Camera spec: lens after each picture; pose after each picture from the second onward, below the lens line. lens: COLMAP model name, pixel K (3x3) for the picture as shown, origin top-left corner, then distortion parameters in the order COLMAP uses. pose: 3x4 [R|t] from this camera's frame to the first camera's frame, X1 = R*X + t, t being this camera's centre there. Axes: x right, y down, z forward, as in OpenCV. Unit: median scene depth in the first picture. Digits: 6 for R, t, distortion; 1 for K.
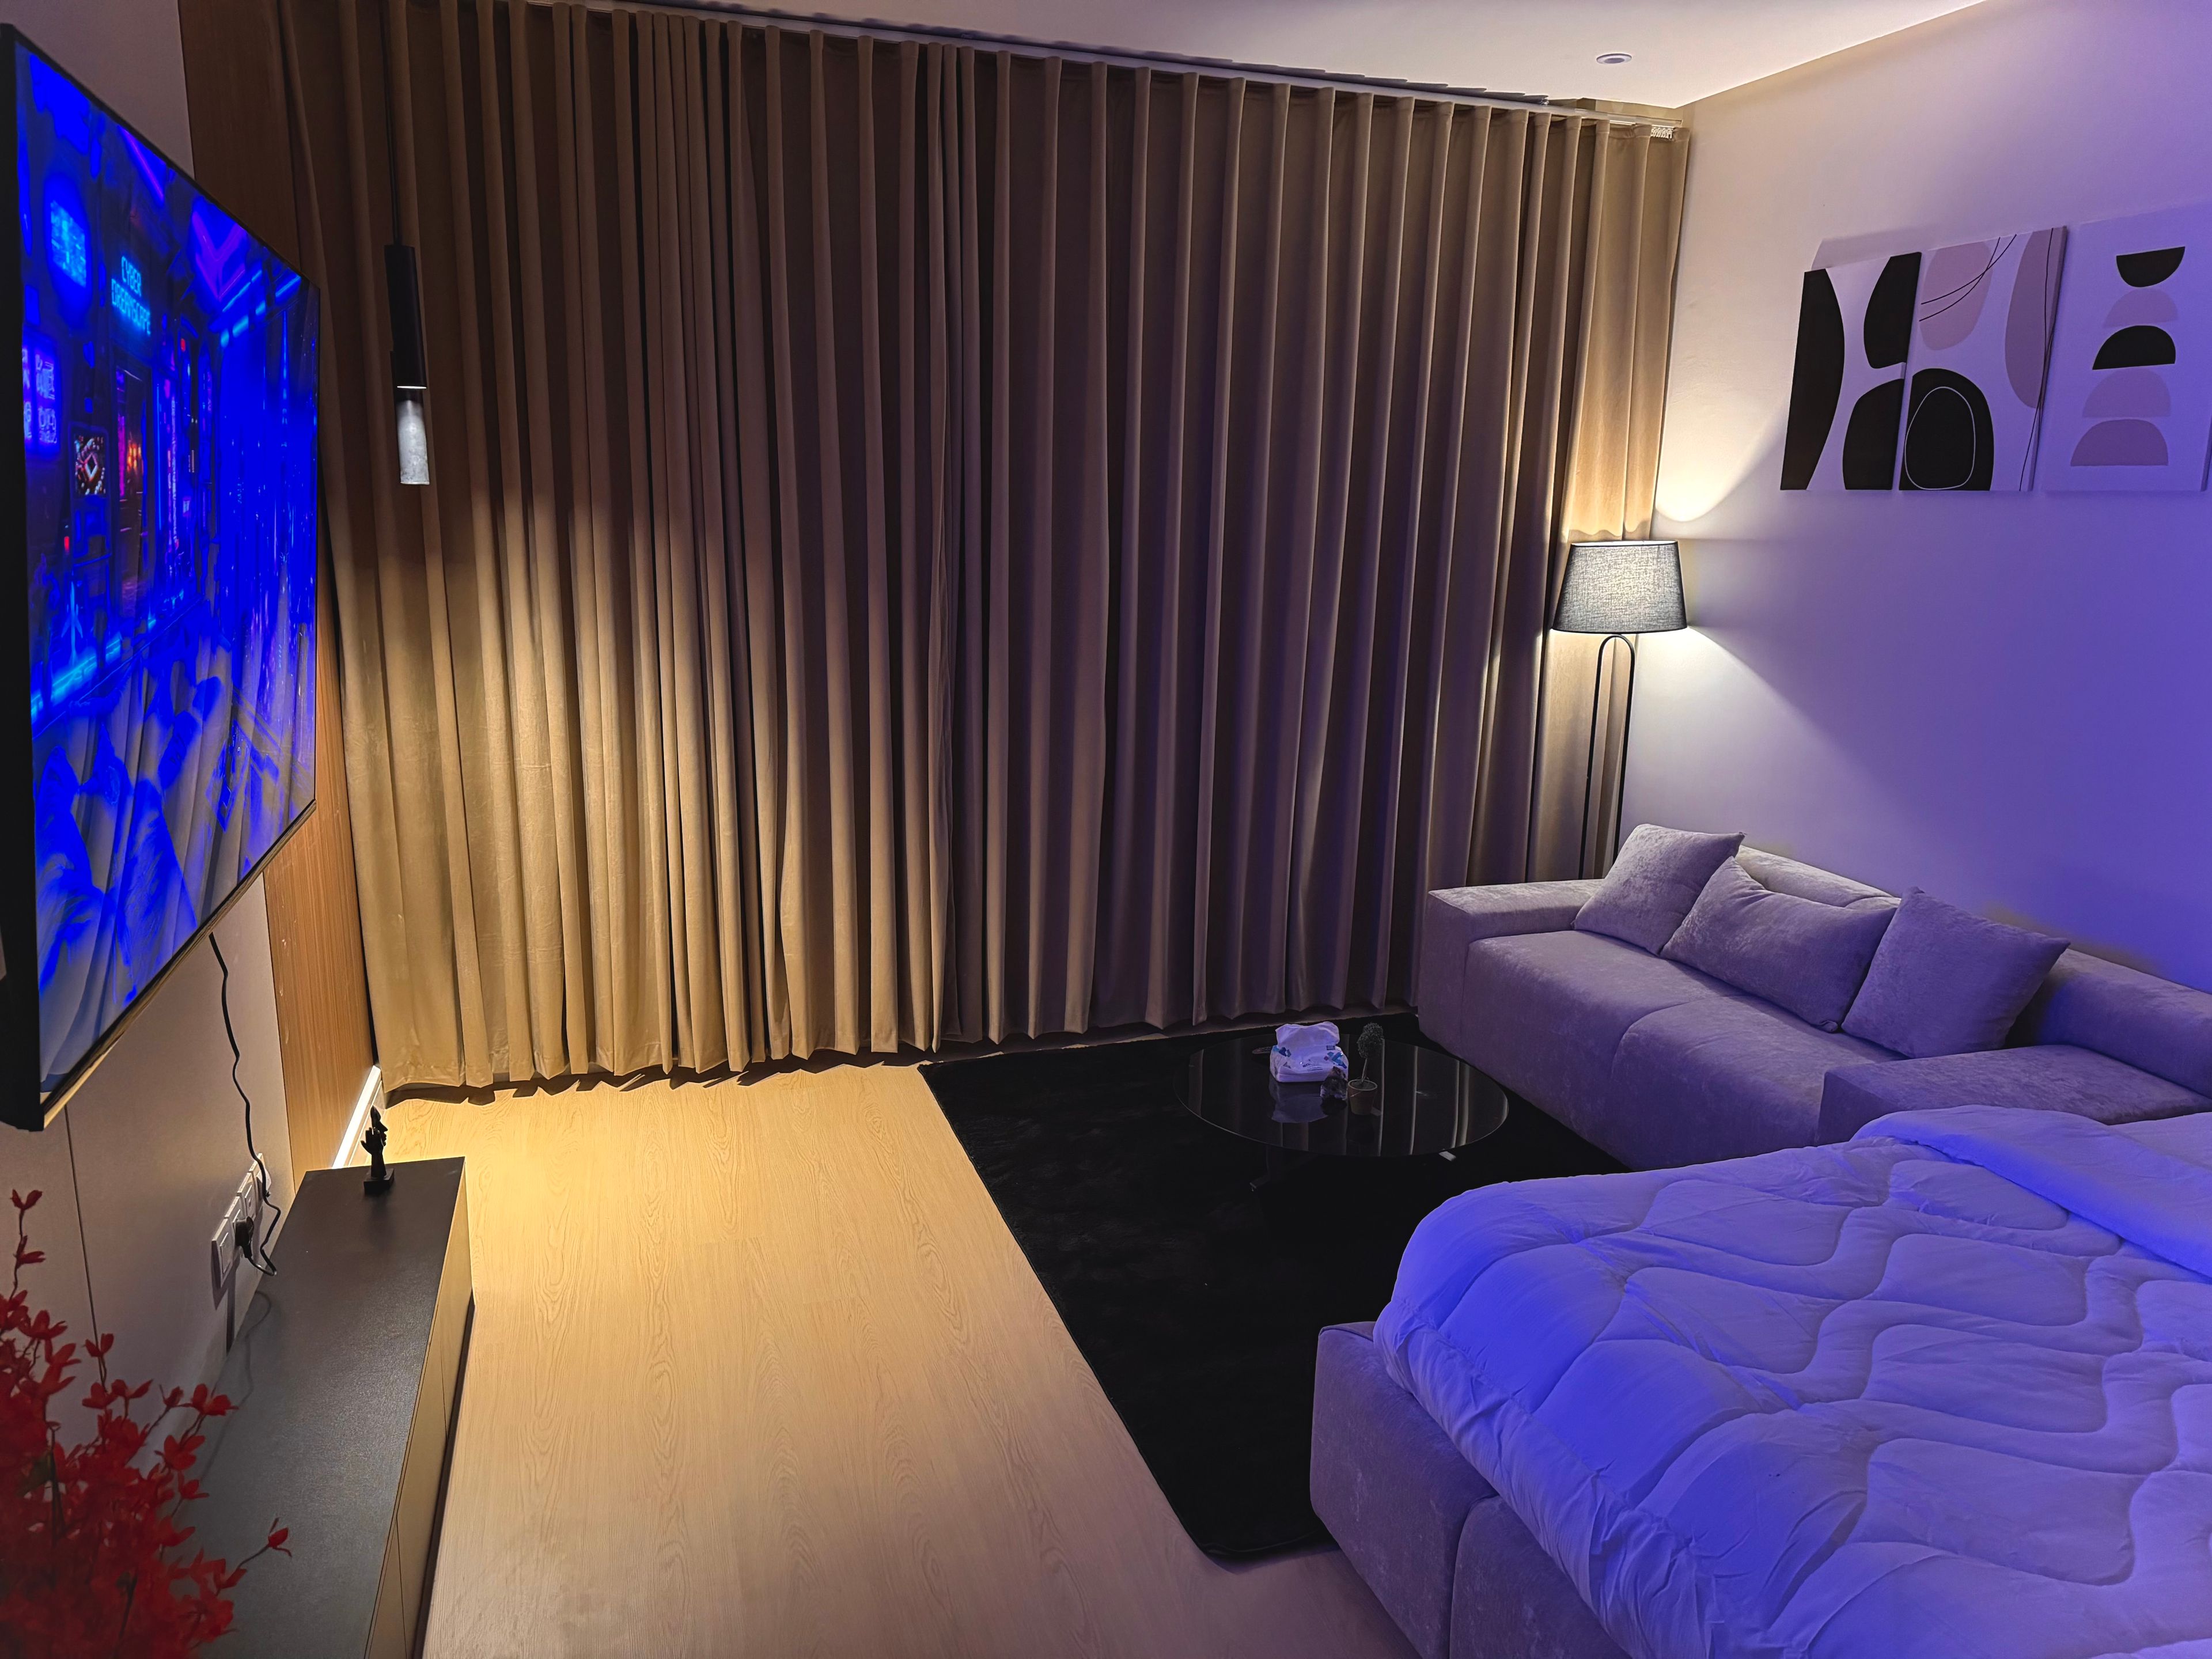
lens RADIAL K [[1555.6, 0, 1106.0], [0, 1555.6, 829.5], [0, 0, 1]] dist [0.066746, -0.078545]
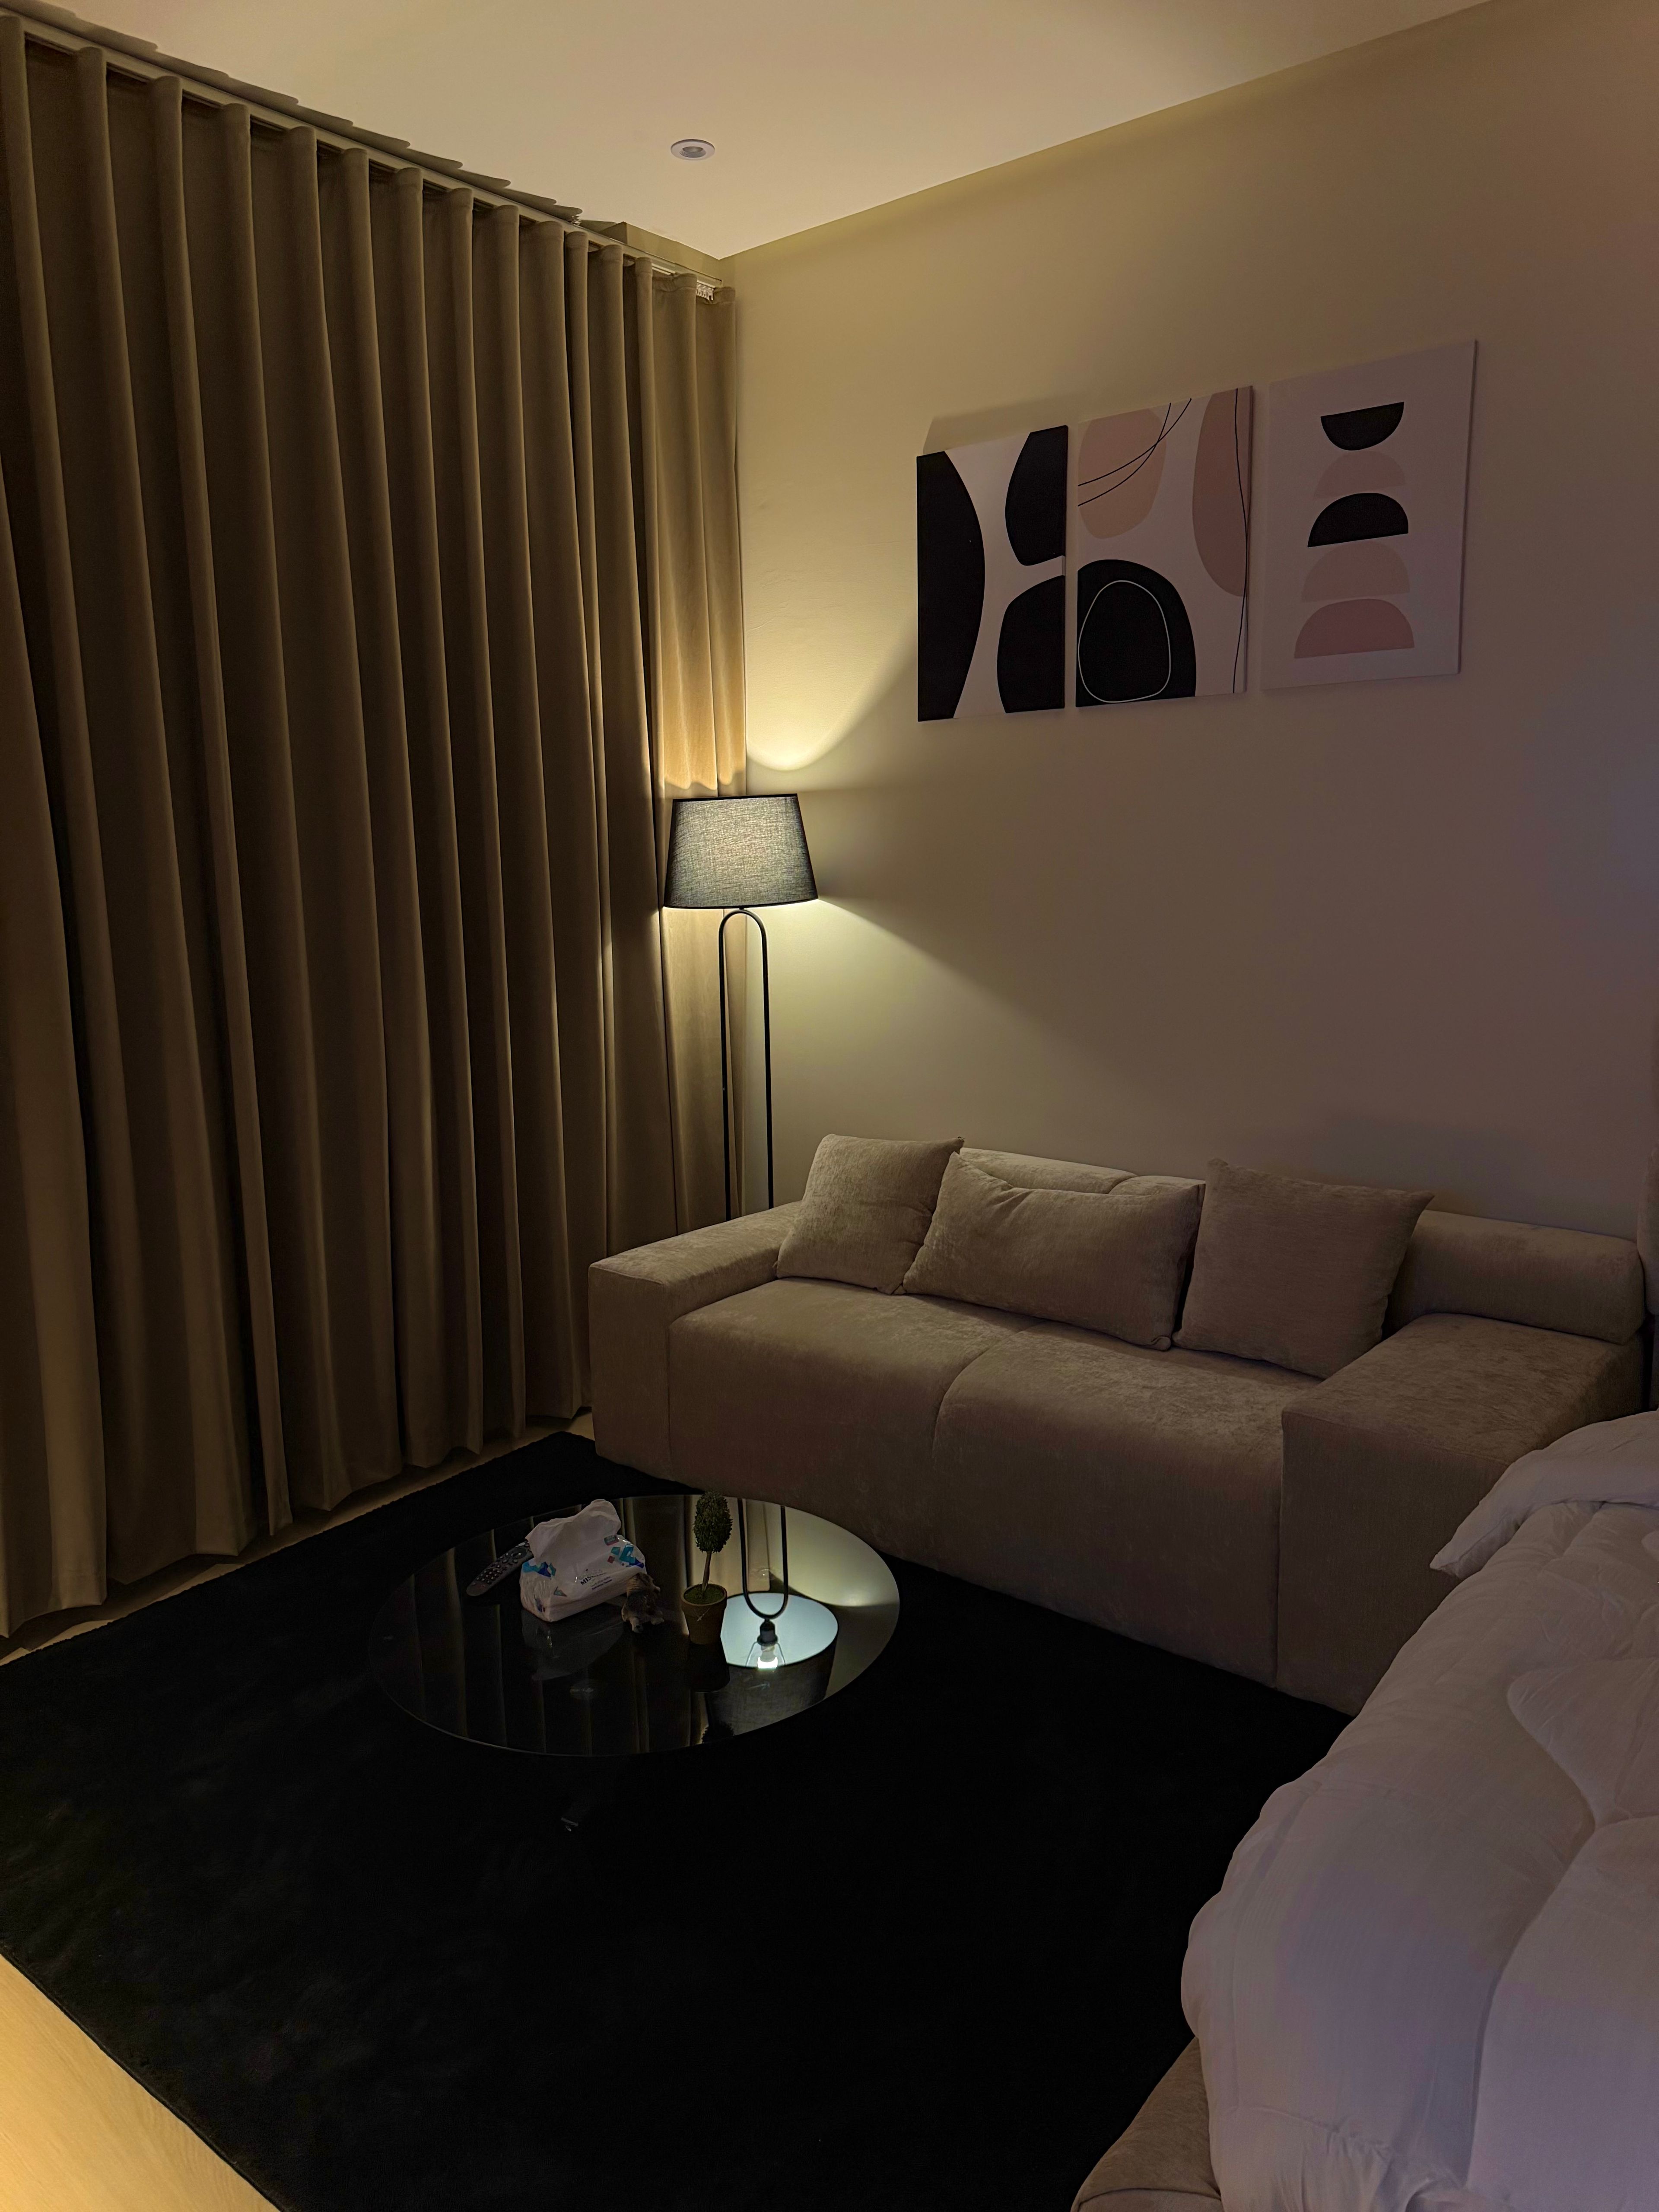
lens RADIAL K [[1527.2, 0, 828.5], [0, 1527.2, 1113.1], [0, 0, 1]] dist [0.179067, -0.355817]
pose [[0.836850, -0.126286, 0.532666, -0.091553], [0.147370, 0.989077, 0.002966, -0.019822], [-0.527223, 0.076017, 0.846320, 0.391723]]
